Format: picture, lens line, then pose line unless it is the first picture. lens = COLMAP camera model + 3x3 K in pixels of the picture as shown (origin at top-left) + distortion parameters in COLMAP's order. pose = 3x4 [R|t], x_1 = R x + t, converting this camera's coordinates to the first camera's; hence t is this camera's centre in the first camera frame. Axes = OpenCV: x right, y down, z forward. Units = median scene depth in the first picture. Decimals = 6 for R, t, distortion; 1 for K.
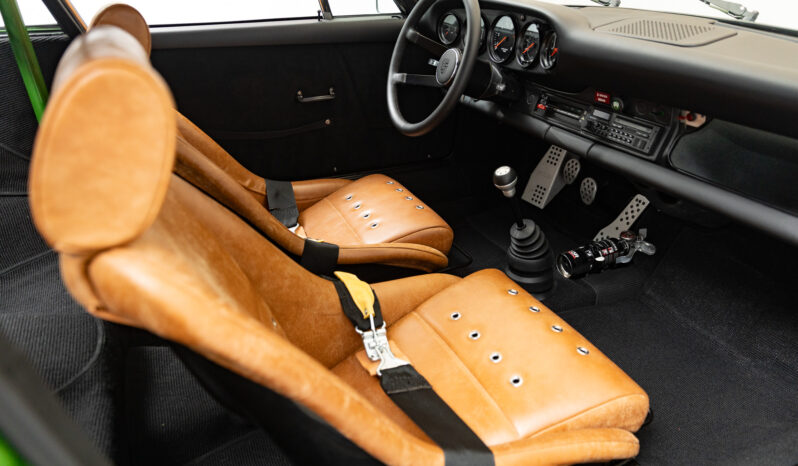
lens RADIAL K [[562.0, 0, 379.2], [0, 562.0, 237.2], [0, 0, 1]] dist [0.013743, -0.011648]
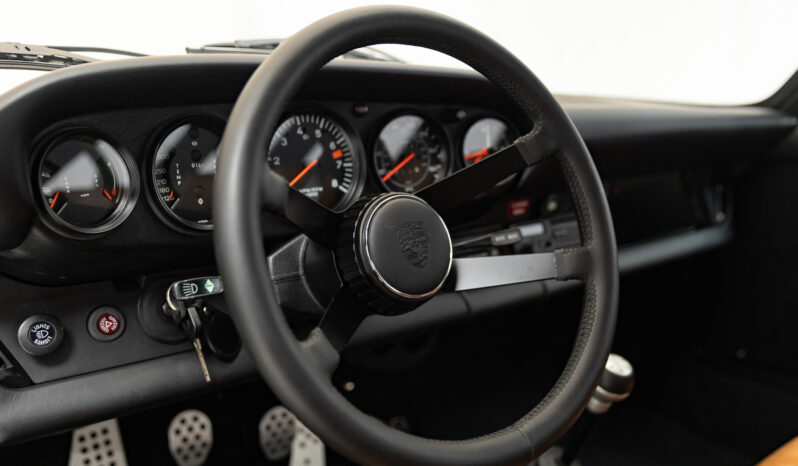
lens RADIAL K [[684.3, 0, 391.0], [0, 684.3, 232.1], [0, 0, 1]] dist [0.008077, -0.002924]
pose [[-0.241892, -0.168791, 0.955509, -0.261903], [0.453760, 0.850760, 0.265159, -0.423659], [-0.857666, 0.497712, -0.129201, 1.064013]]
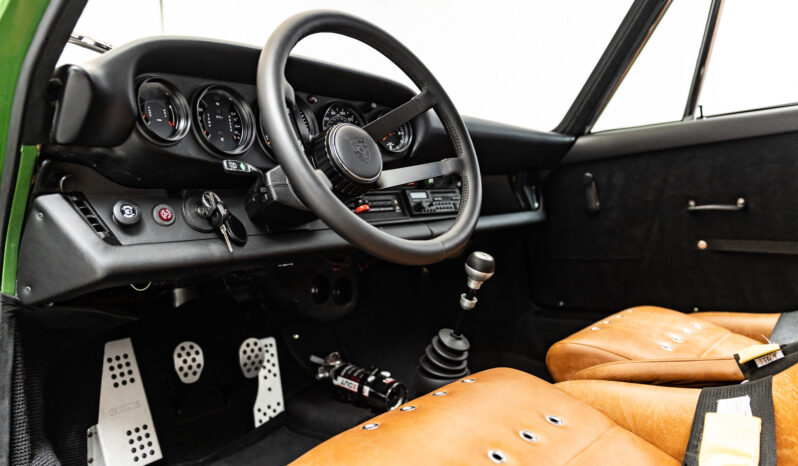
lens RADIAL K [[547.8, 0, 355.6], [0, 547.8, 235.2], [0, 0, 1]] dist [0.020533, -0.025403]
pose [[-0.369660, -0.003534, 0.929161, -0.378677], [0.477126, 0.857362, 0.193082, -0.338094], [-0.797310, 0.514701, -0.315246, 1.221373]]
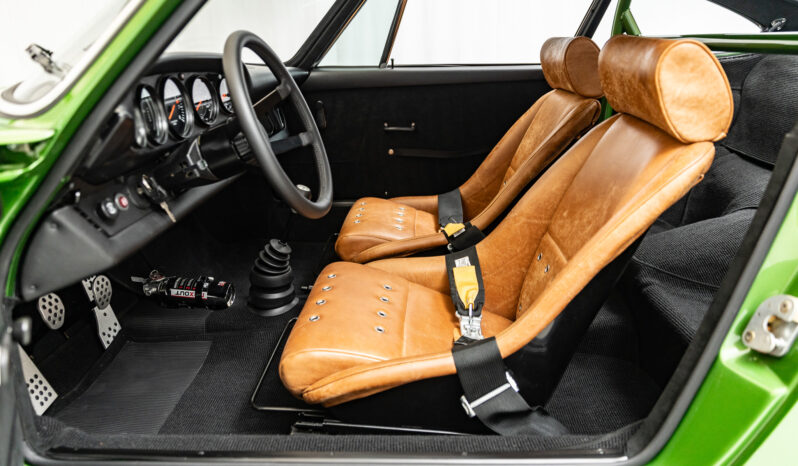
lens RADIAL K [[562.0, 0, 392.3], [0, 562.0, 233.5], [0, 0, 1]] dist [0.013743, -0.011648]
pose [[-0.895343, -0.119693, 0.428992, -0.385480], [0.225795, 0.708263, 0.668865, -0.685477], [-0.383898, 0.695728, -0.607112, 1.496967]]
